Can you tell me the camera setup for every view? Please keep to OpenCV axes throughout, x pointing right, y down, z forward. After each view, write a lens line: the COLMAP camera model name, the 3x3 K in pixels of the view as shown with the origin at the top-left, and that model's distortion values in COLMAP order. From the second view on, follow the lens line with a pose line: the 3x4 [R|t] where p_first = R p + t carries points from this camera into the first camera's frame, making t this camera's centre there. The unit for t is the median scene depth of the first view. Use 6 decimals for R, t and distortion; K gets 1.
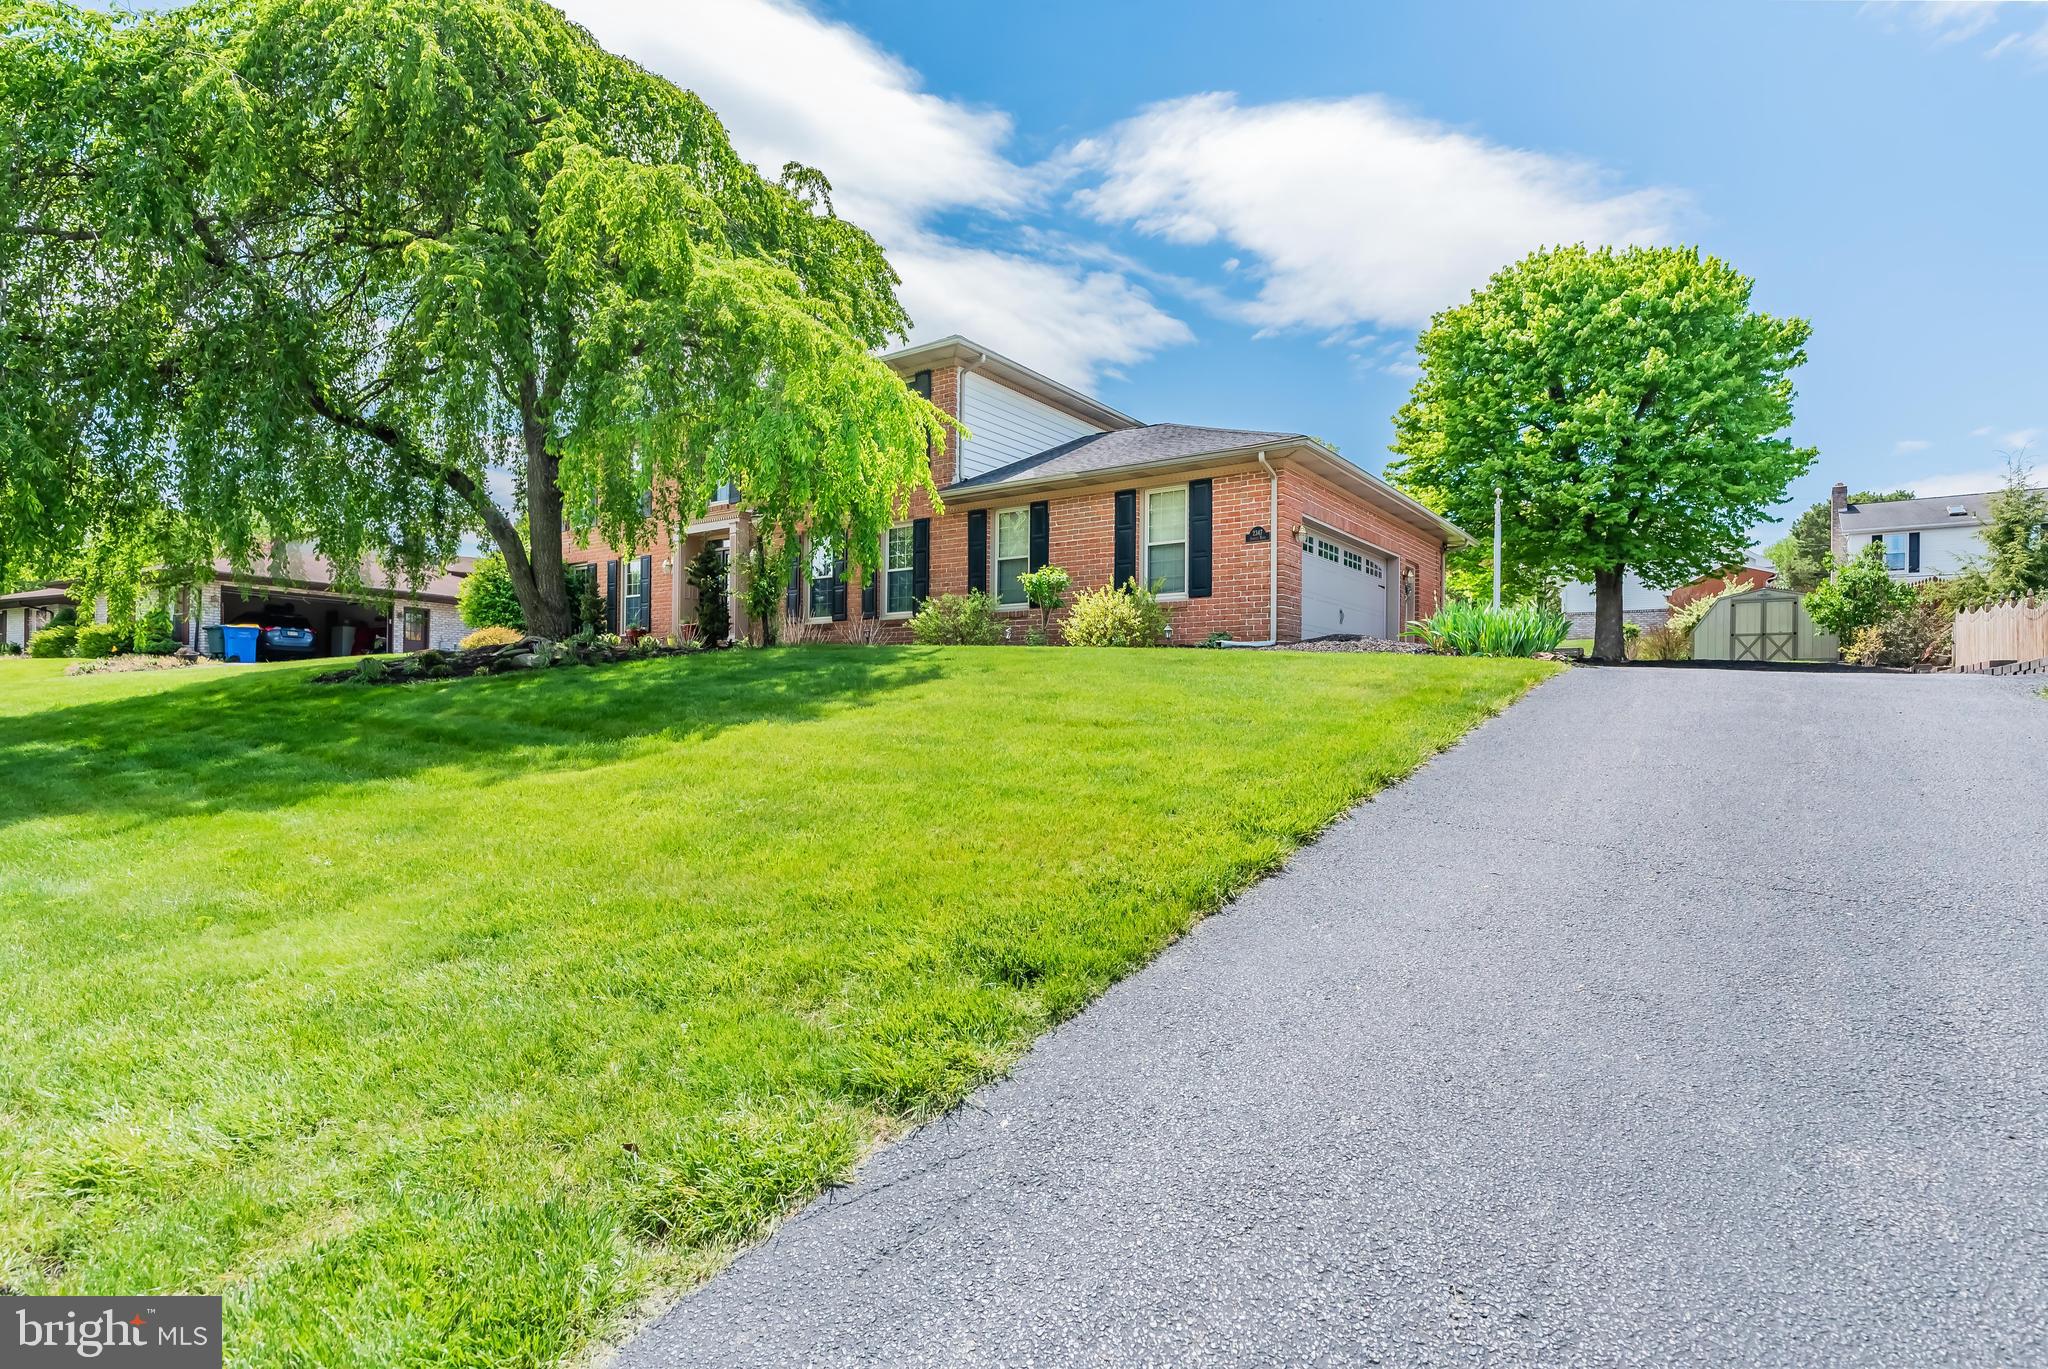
lens RADIAL K [[1030.7, 0, 1018.7], [0, 1030.7, 694.7], [0, 0, 1]] dist [-0.000314, -0.000359]
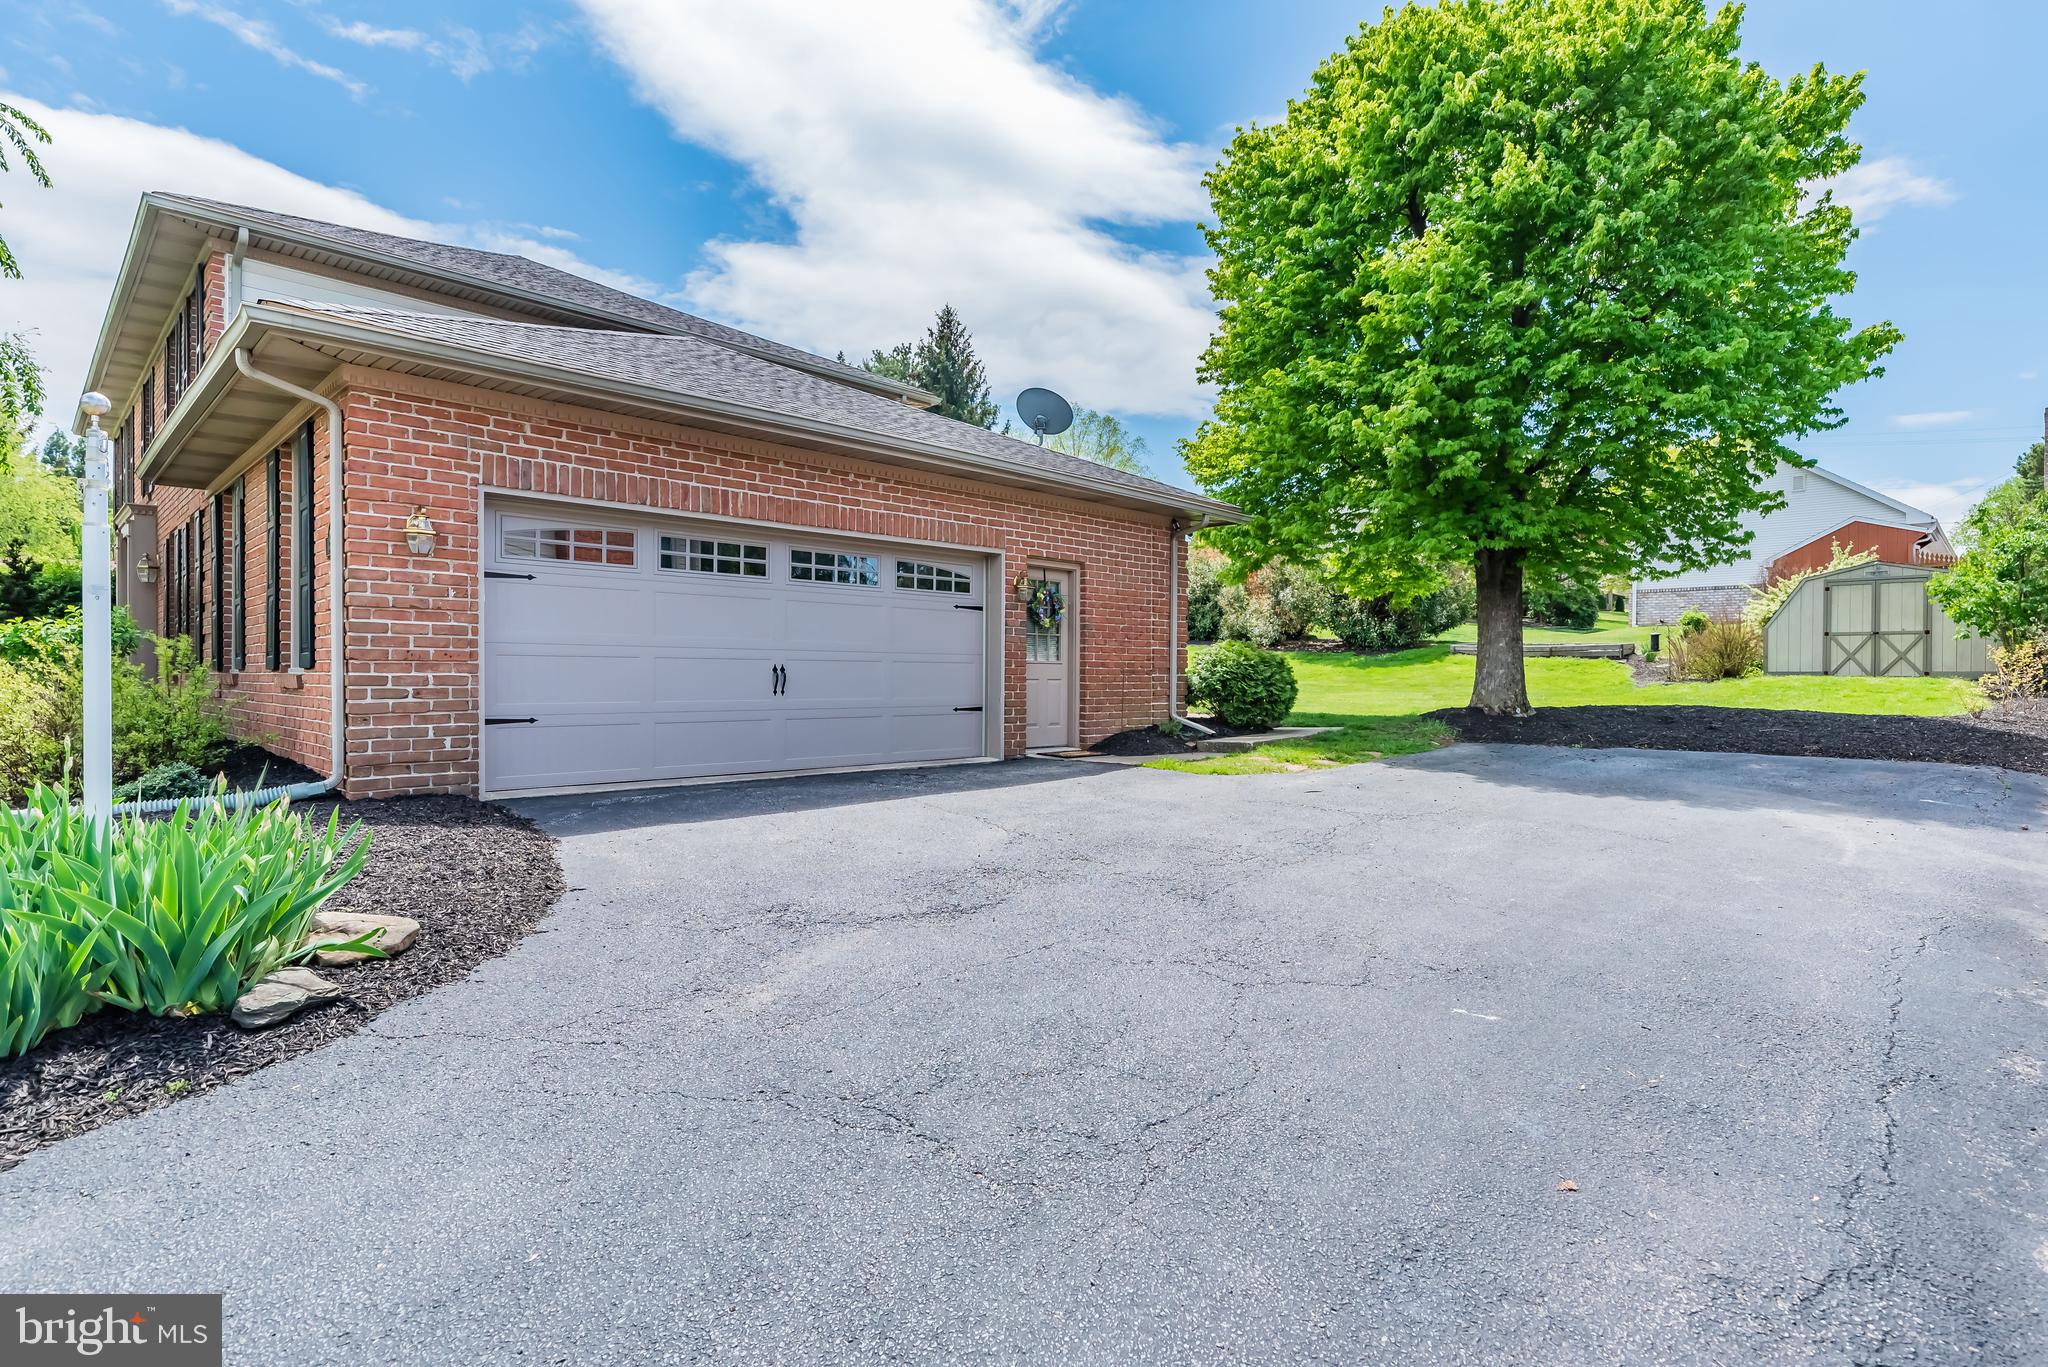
lens RADIAL K [[1030.7, 0, 1036.2], [0, 1030.7, 677.4], [0, 0, 1]] dist [-0.000314, -0.000359]
pose [[0.990692, -0.005903, -0.135993, 0.308220], [0.008398, 0.999807, 0.017780, -0.050930], [0.135862, -0.018757, 0.990550, 0.303348]]
